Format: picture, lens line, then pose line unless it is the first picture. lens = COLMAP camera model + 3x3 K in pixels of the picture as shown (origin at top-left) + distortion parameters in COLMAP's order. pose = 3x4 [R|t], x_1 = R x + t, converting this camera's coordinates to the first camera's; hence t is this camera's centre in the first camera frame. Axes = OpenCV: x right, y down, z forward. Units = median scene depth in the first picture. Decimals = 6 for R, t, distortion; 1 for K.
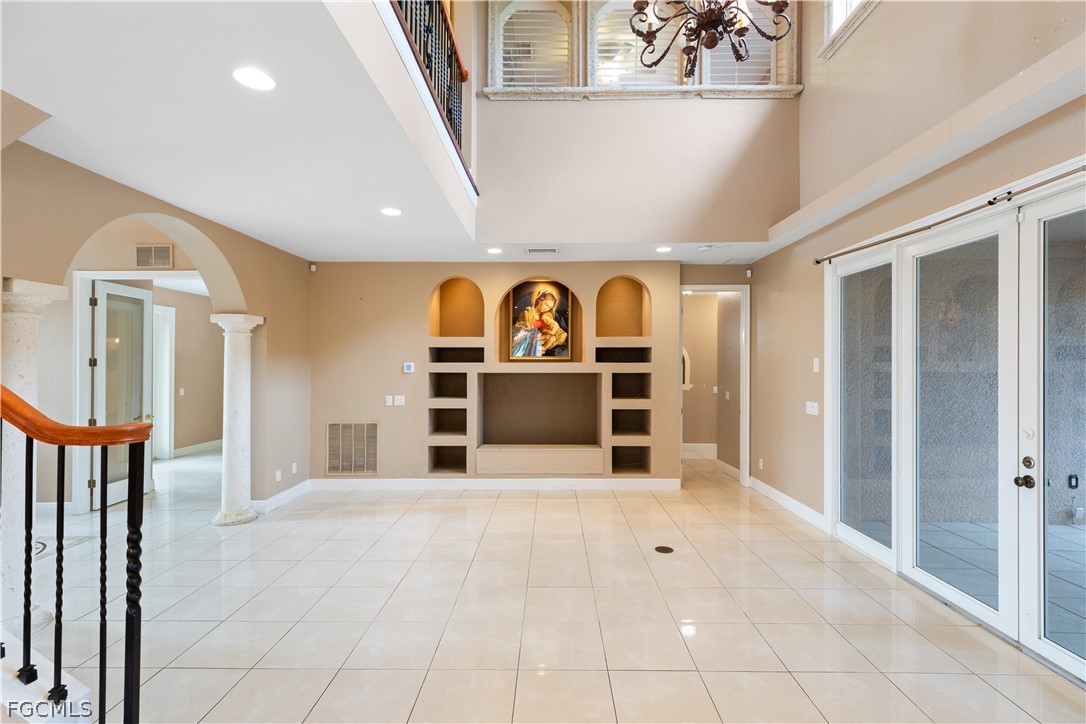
lens RADIAL K [[486.4, 0, 541.7], [0, 486.4, 366.6], [0, 0, 1]] dist [0.005299, -0.000425]
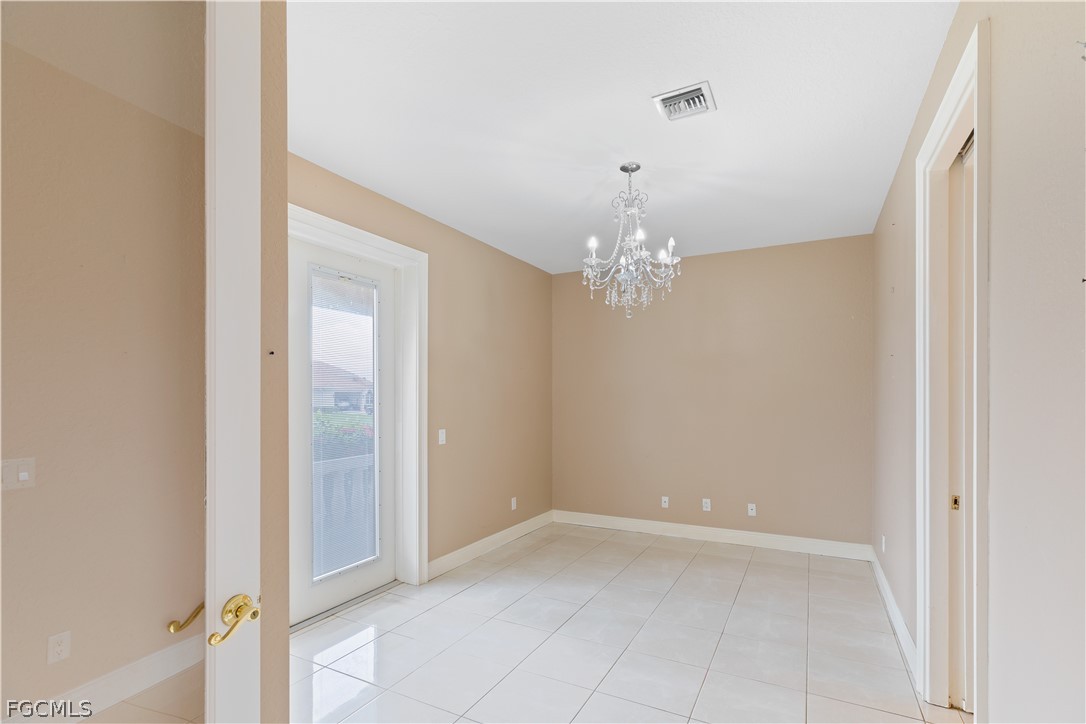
lens RADIAL K [[486.4, 0, 544.2], [0, 486.4, 373.1], [0, 0, 1]] dist [0.005299, -0.000425]
pose [[0.887544, -0.010851, -0.460594, -0.439620], [0.003527, 0.999853, -0.016759, -0.000922], [0.460709, 0.013250, 0.887453, 0.636329]]
